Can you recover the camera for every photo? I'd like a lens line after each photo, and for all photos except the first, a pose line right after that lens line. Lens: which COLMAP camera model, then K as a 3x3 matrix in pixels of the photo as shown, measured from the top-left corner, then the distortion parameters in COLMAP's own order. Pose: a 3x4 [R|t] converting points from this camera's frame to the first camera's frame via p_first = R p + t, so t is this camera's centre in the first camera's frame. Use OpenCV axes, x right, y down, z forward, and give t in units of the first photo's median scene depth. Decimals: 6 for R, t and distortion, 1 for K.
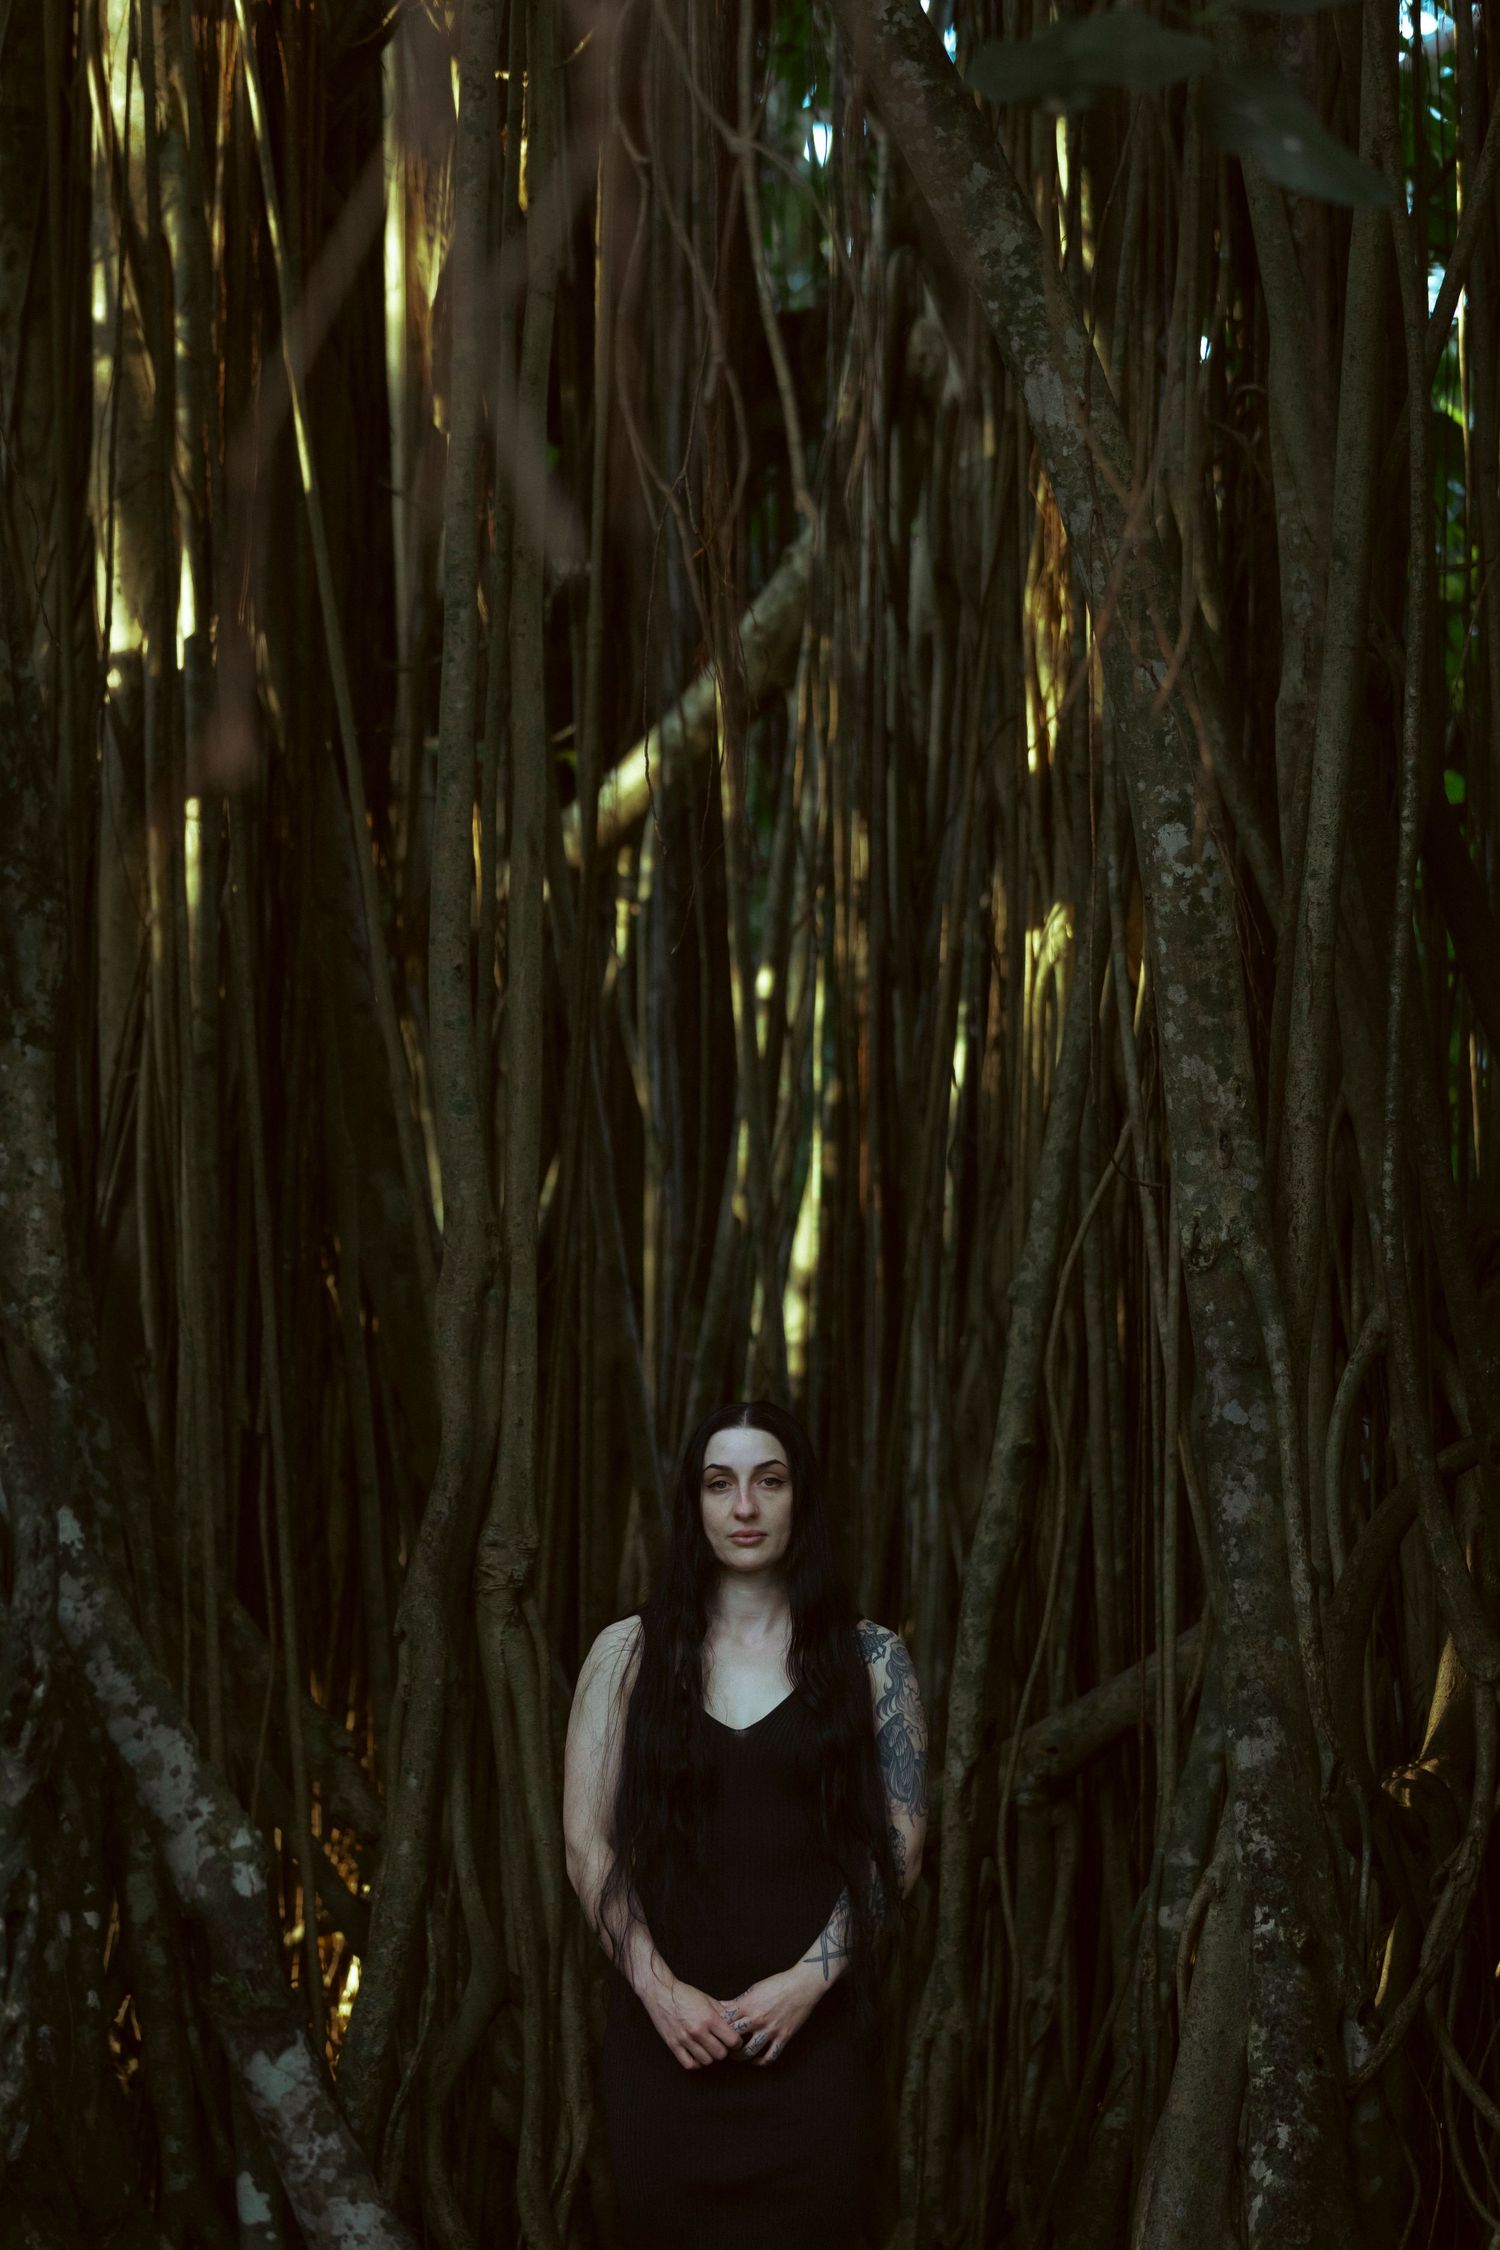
lens RADIAL K [[8083.5, 0, 750.0], [0, 8083.5, 1125.0], [0, 0, 1]] dist [0.005185, -0.723701]
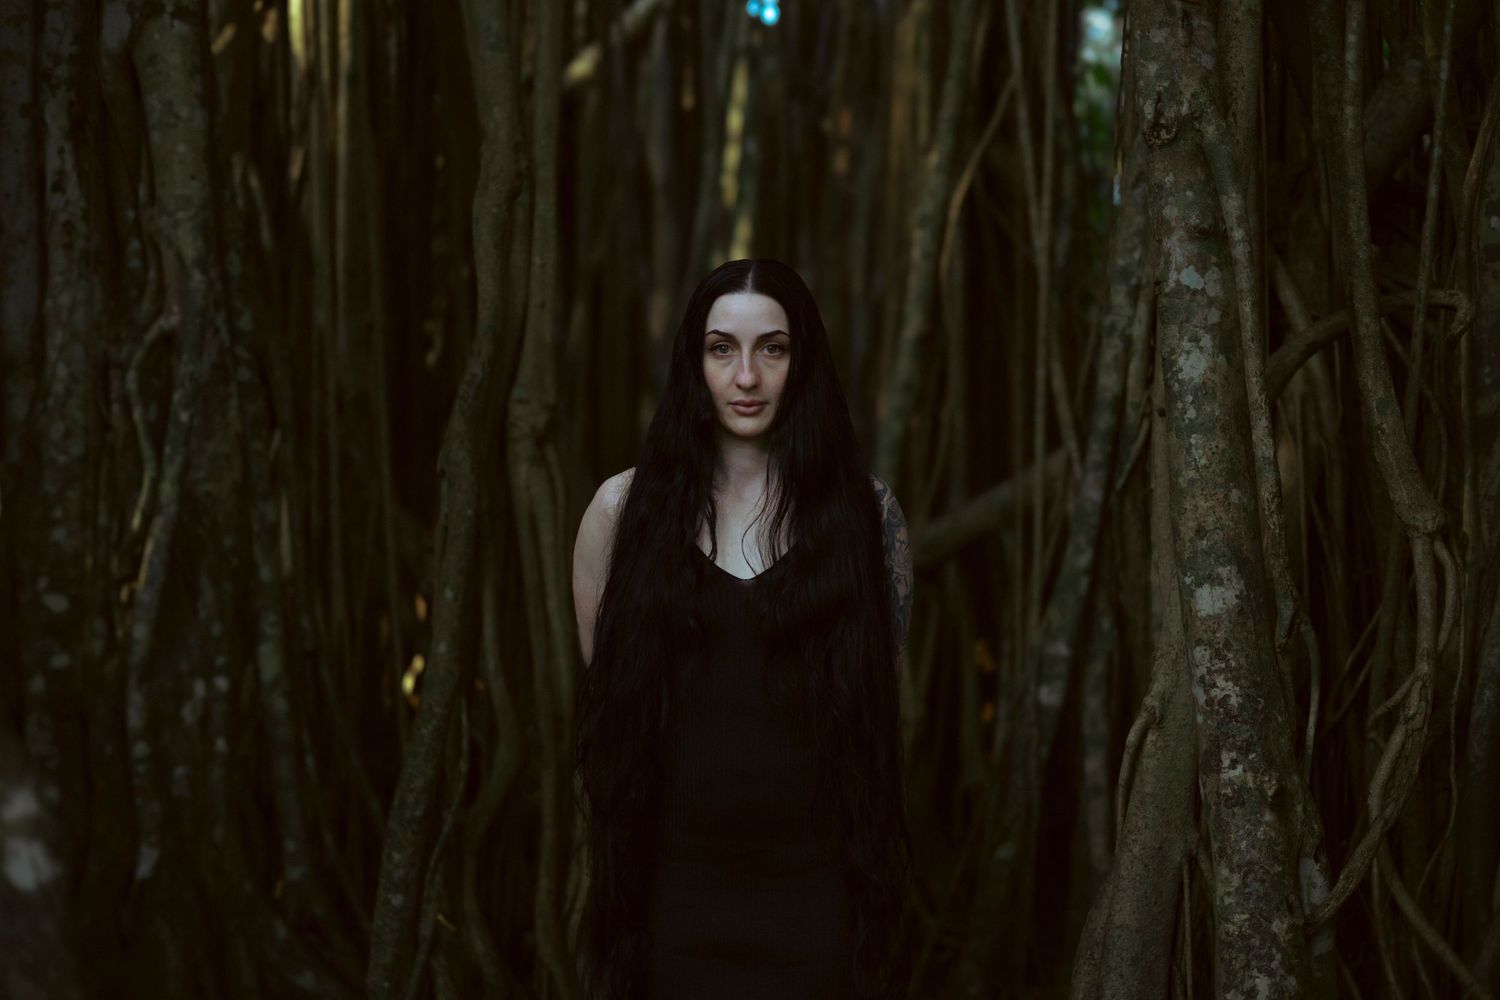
lens RADIAL K [[2172.8, 0, 748.5], [0, 2172.8, 458.6], [0, 0, 1]] dist [0.034323, 0.030592]
pose [[0.999665, 0.007633, 0.024727, -0.005071], [-0.009348, 0.997503, 0.069998, 0.039843], [-0.024131, -0.070205, 0.997241, 0.715783]]
